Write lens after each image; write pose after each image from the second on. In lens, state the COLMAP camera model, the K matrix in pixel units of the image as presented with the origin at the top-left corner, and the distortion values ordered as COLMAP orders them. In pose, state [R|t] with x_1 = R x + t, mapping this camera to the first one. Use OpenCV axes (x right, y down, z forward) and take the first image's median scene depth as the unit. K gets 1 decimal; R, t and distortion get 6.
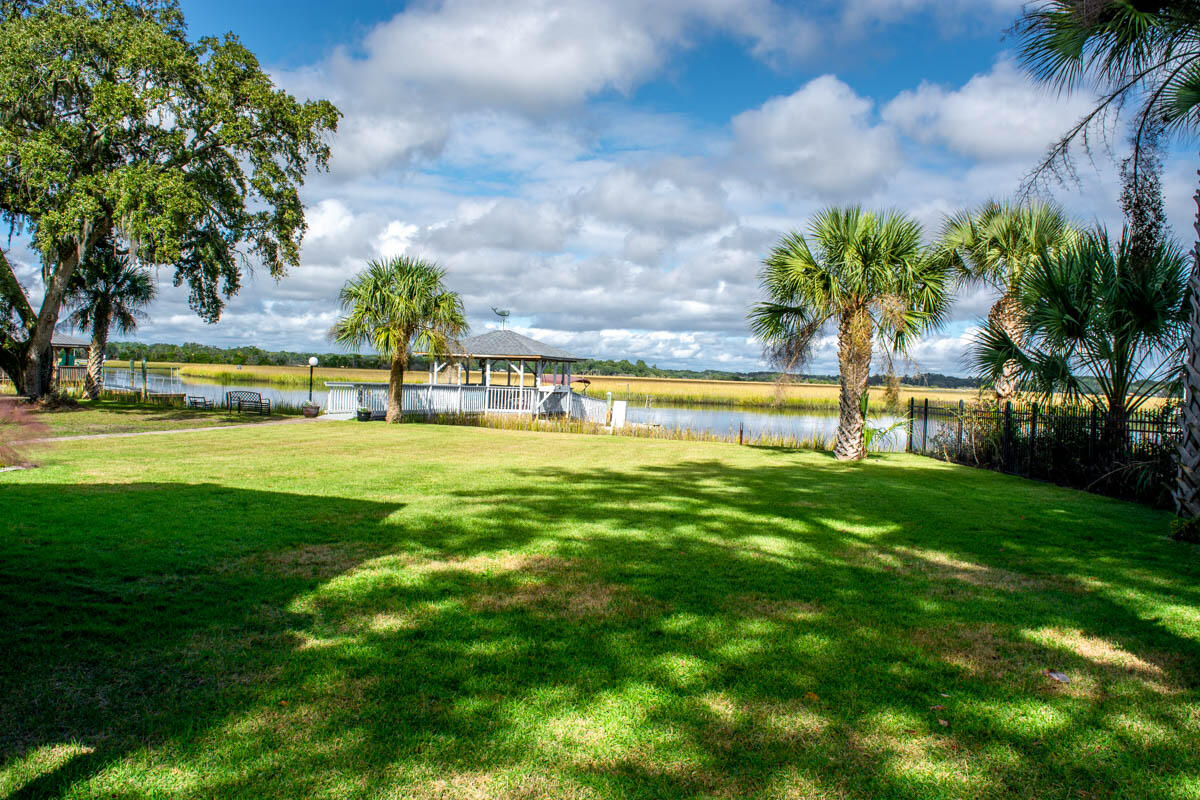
lens RADIAL K [[998.8, 0, 600.0], [0, 998.8, 400.0], [0, 0, 1]] dist [-0.143368, 0.264889]
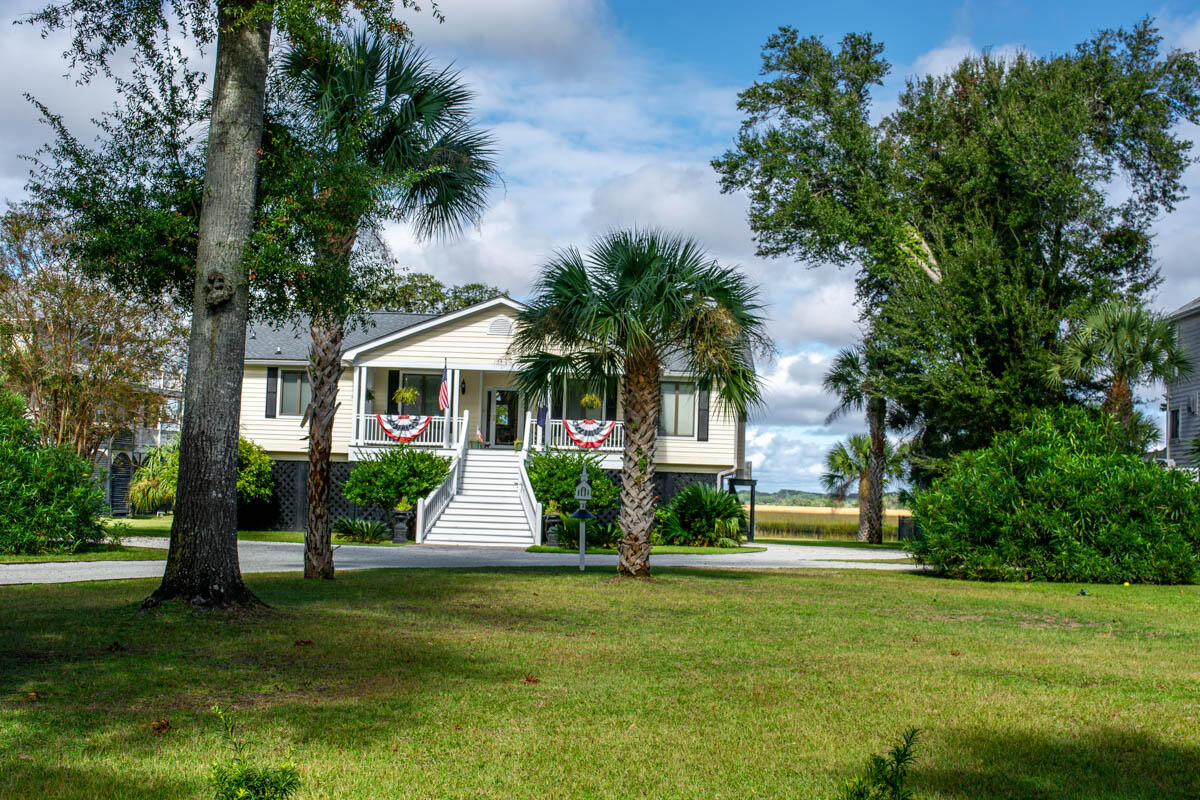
lens RADIAL K [[1649.7, 0, 600.0], [0, 1649.7, 400.0], [0, 0, 1]] dist [-0.013021, -0.002864]
pose [[0.999992, -0.002897, -0.002604, -0.344738], [0.002667, 0.996429, -0.084396, 0.052651], [0.002839, 0.084388, 0.996429, -2.791947]]
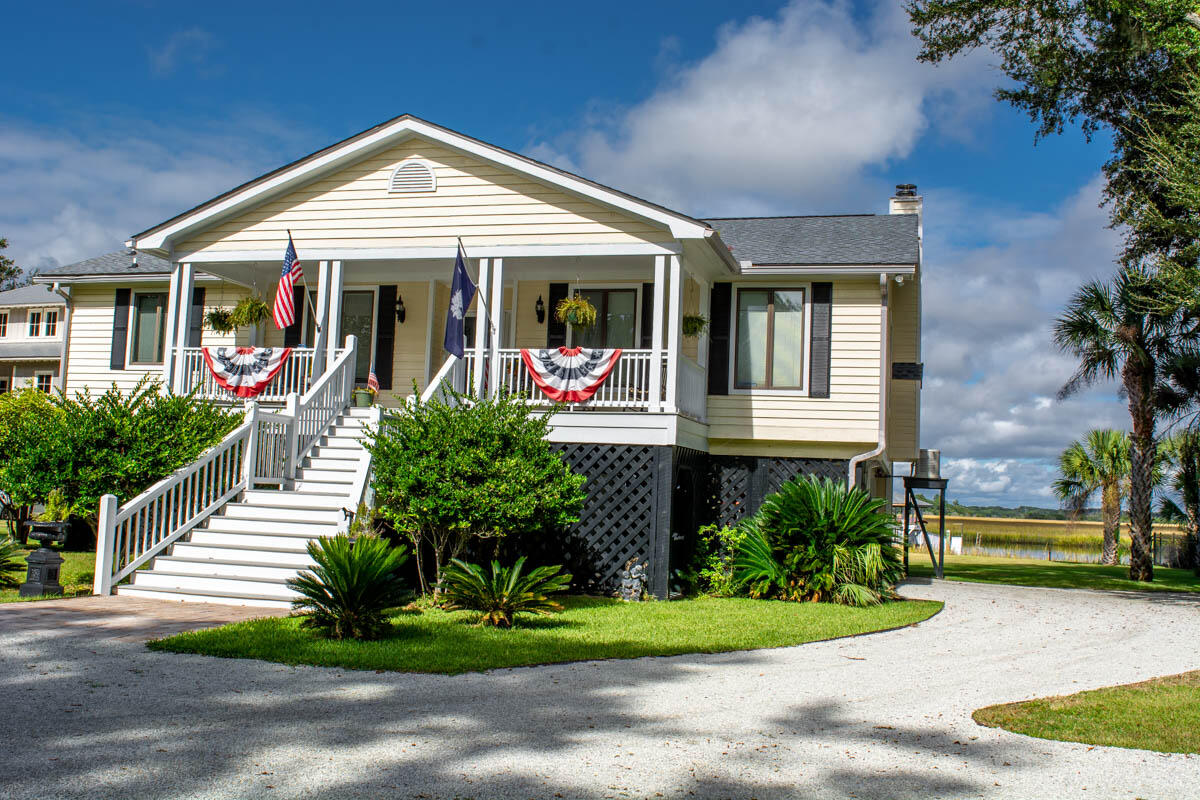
lens RADIAL K [[1197.6, 0, 600.0], [0, 1197.6, 400.0], [0, 0, 1]] dist [-0.071095, 0.000825]
pose [[0.972852, -0.013763, -0.231019, -0.151134], [-0.013491, 0.993160, -0.115978, 0.020758], [0.231035, 0.115946, 0.966012, -1.306304]]
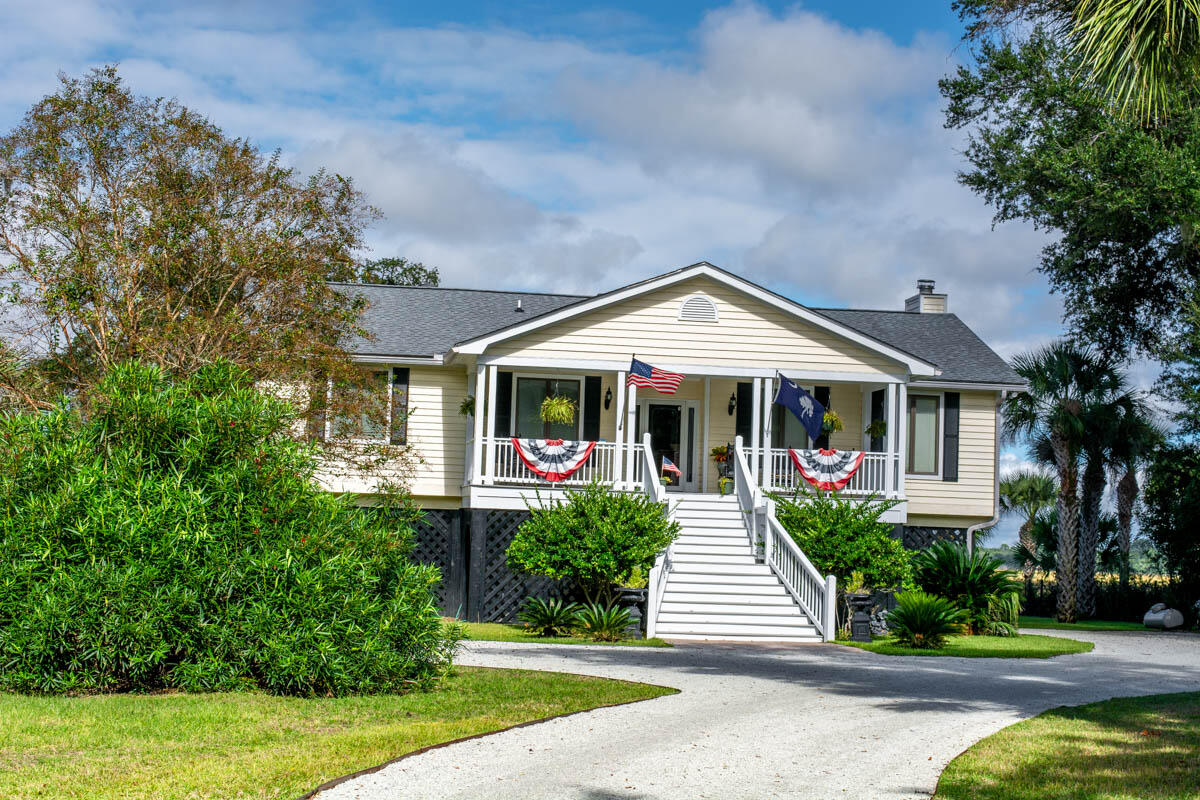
lens RADIAL K [[2029.8, 0, 600.0], [0, 2029.8, 382.8], [0, 0, 1]] dist [0.007202, 0.010805]
pose [[0.987000, 0.011197, 0.160332, -0.885287], [0.005490, 0.994640, -0.103257, 0.020527], [-0.160629, 0.102795, 0.981647, -2.351870]]
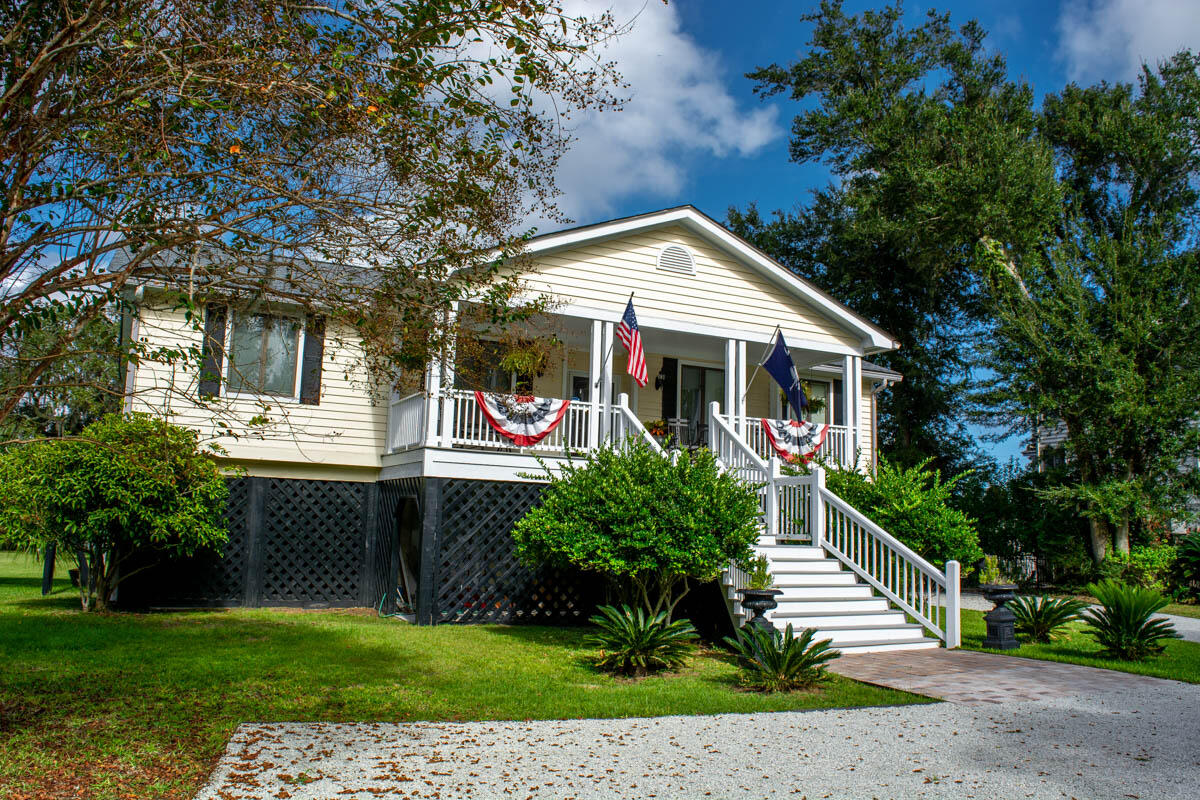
lens RADIAL K [[954.9, 0, 600.0], [0, 954.9, 400.0], [0, 0, 1]] dist [-0.089056, 0.003282]
pose [[0.883440, 0.056392, 0.465139, -0.912448], [0.014303, 0.989023, -0.147071, -0.009947], [-0.468327, 0.136581, 0.872935, -1.156215]]
